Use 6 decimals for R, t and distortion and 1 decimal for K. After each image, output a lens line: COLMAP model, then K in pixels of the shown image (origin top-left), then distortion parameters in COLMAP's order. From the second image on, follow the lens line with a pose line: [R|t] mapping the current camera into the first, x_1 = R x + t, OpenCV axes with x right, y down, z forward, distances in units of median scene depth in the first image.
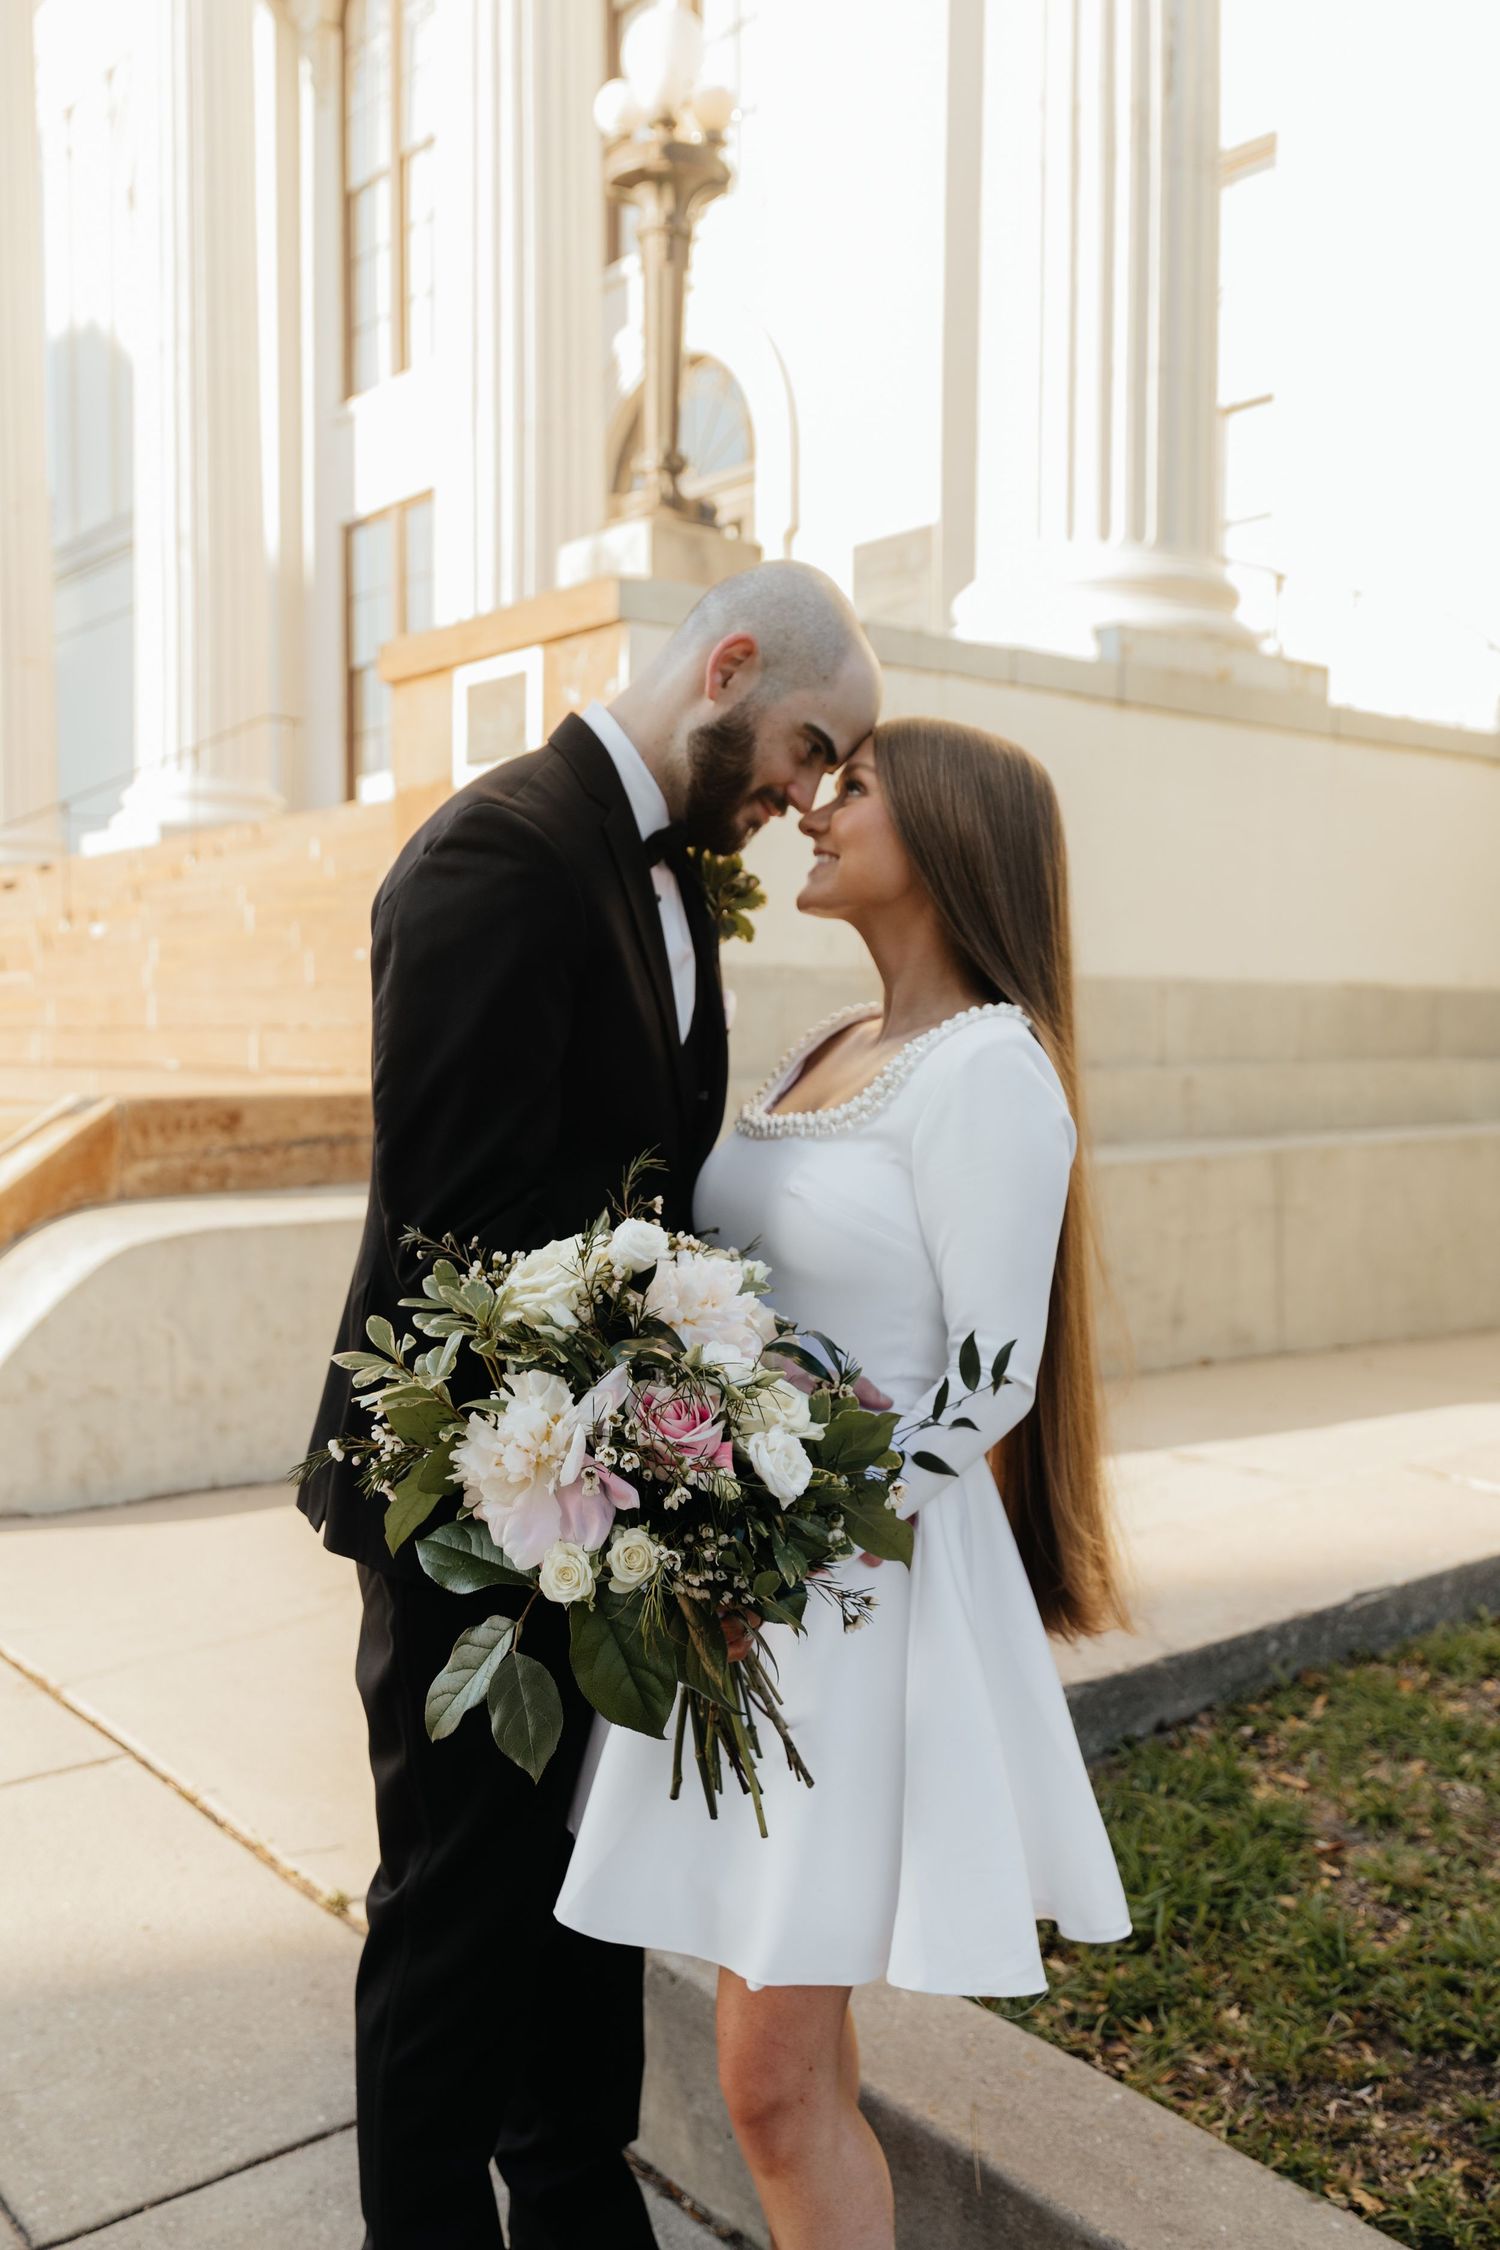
lens RADIAL K [[1957.6, 0, 692.0], [0, 1957.6, 1117.0], [0, 0, 1]] dist [0.004584, 0.010028]
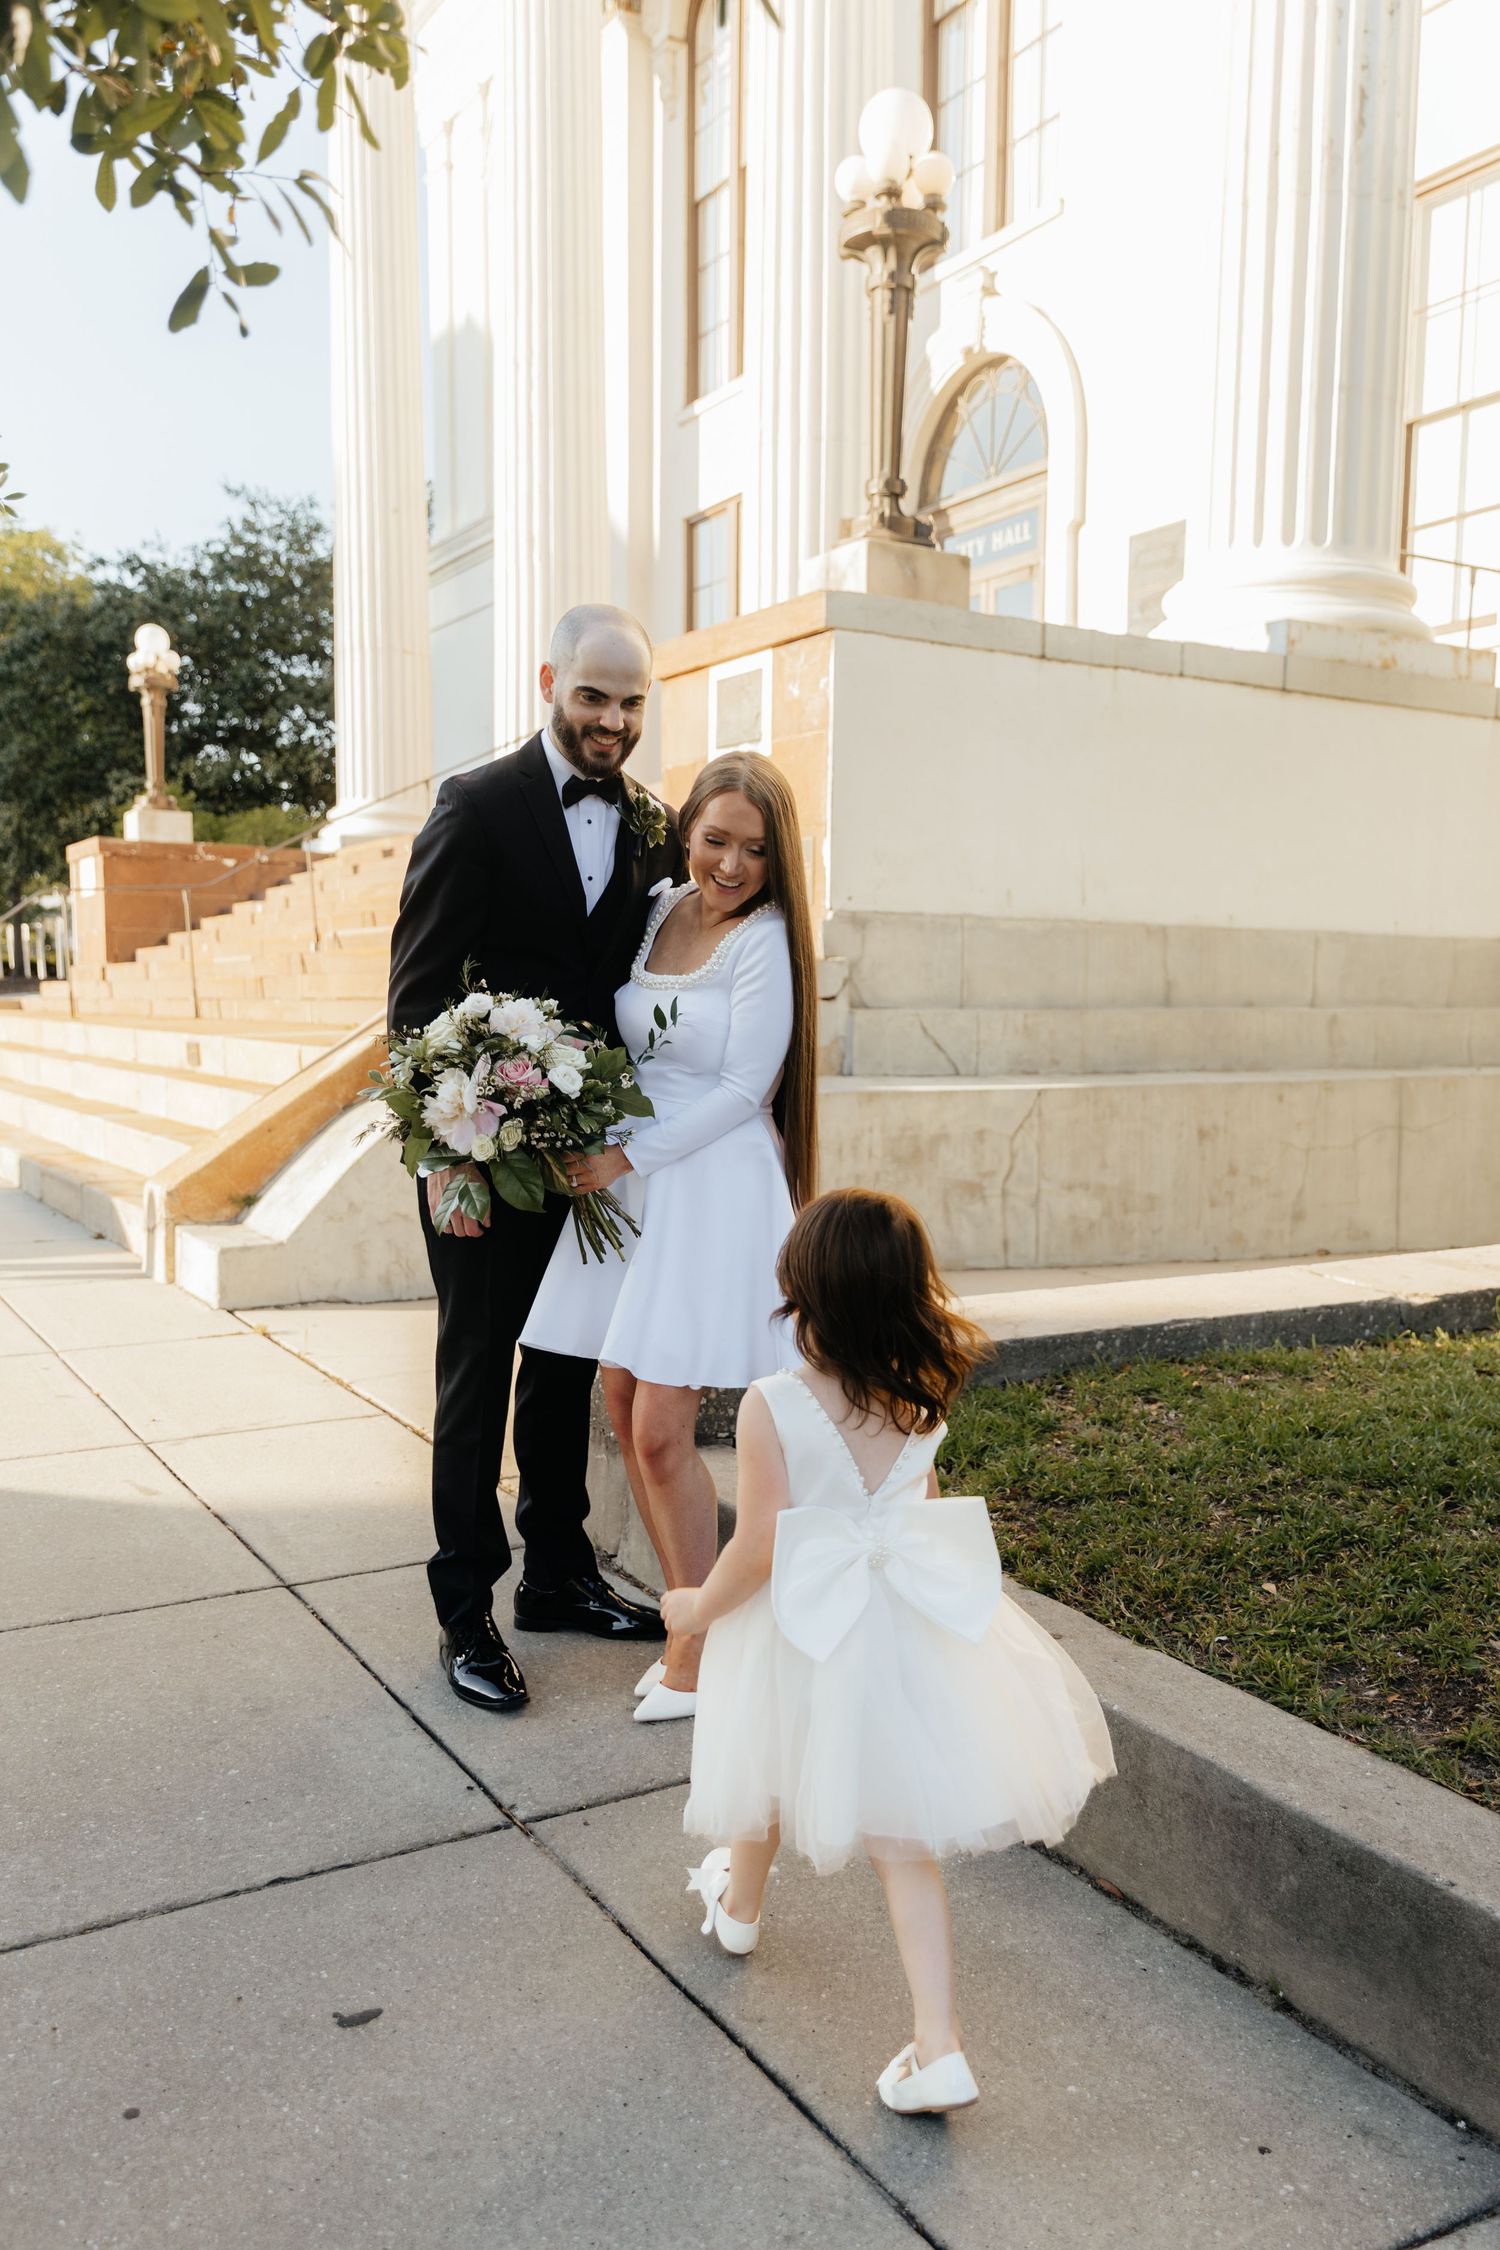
lens RADIAL K [[1852.7, 0, 817.6], [0, 1852.7, 1233.8], [0, 0, 1]] dist [0.010075, -0.002725]
pose [[0.992766, 0.025639, -0.117293, 0.080879], [-0.015969, 0.996451, 0.082647, 0.022854], [0.118996, -0.080176, 0.989652, -0.144656]]
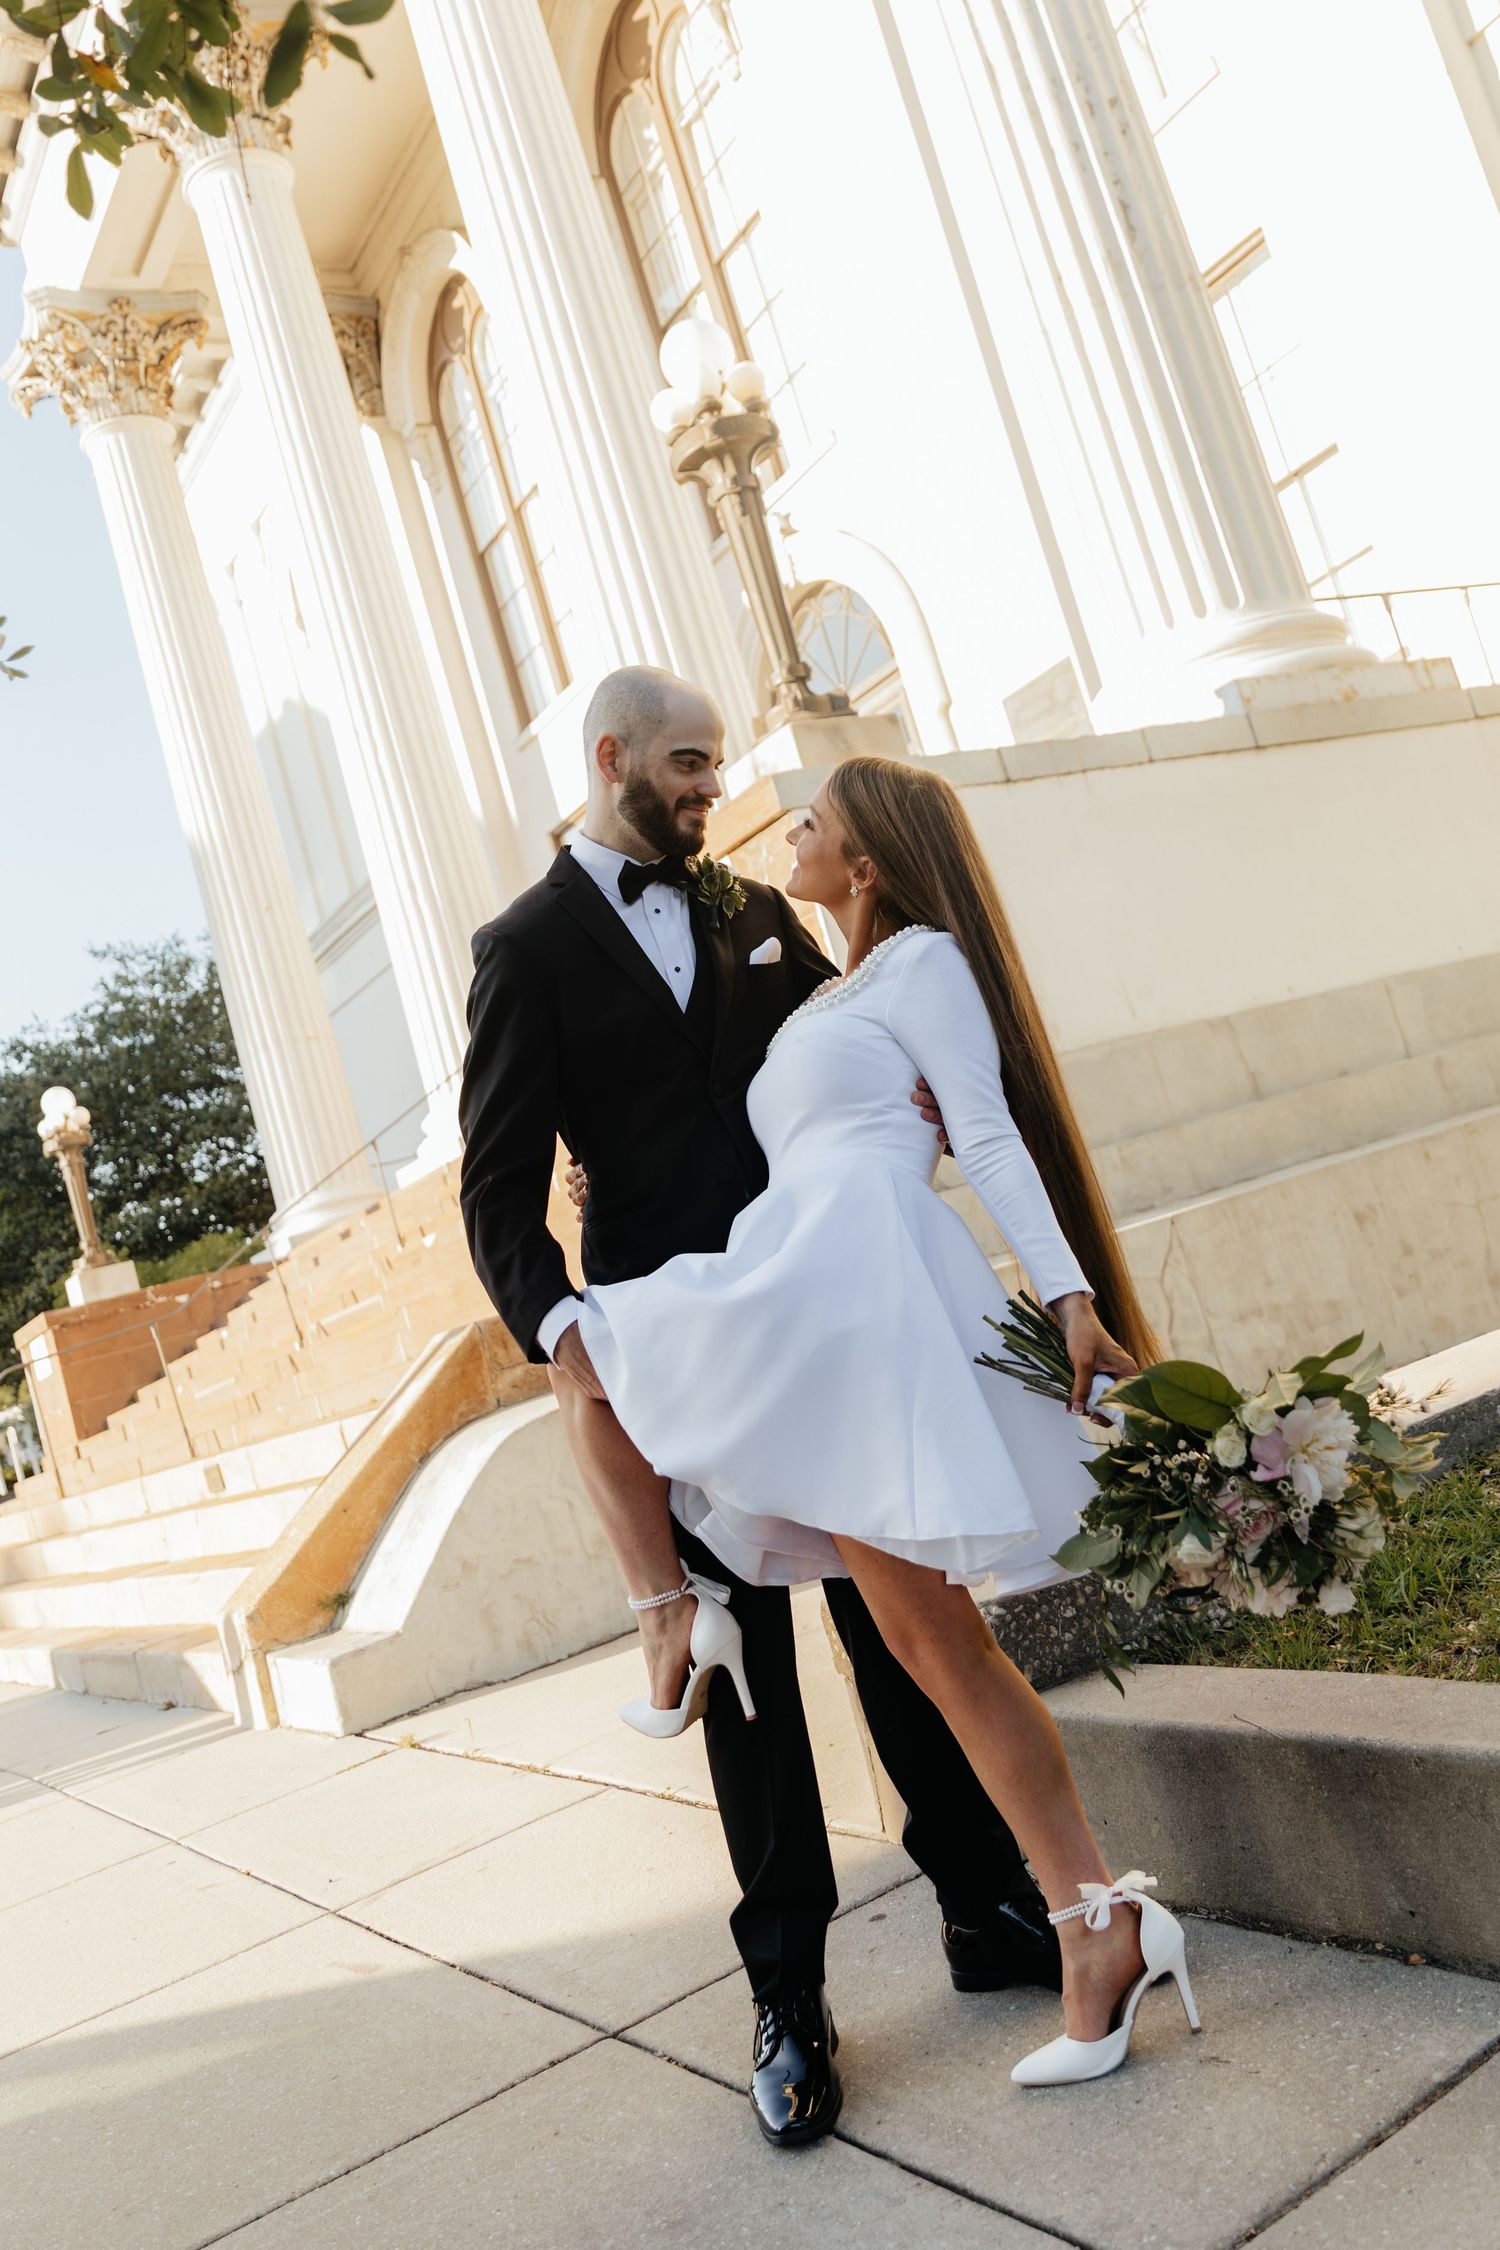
lens RADIAL K [[1962.0, 0, 732.1], [0, 1962.0, 1034.3], [0, 0, 1]] dist [0.007327, -0.006340]
pose [[0.949365, -0.293099, -0.113133, 0.019503], [0.271924, 0.946933, -0.171392, 0.044315], [0.157364, 0.131950, 0.978686, -0.082247]]
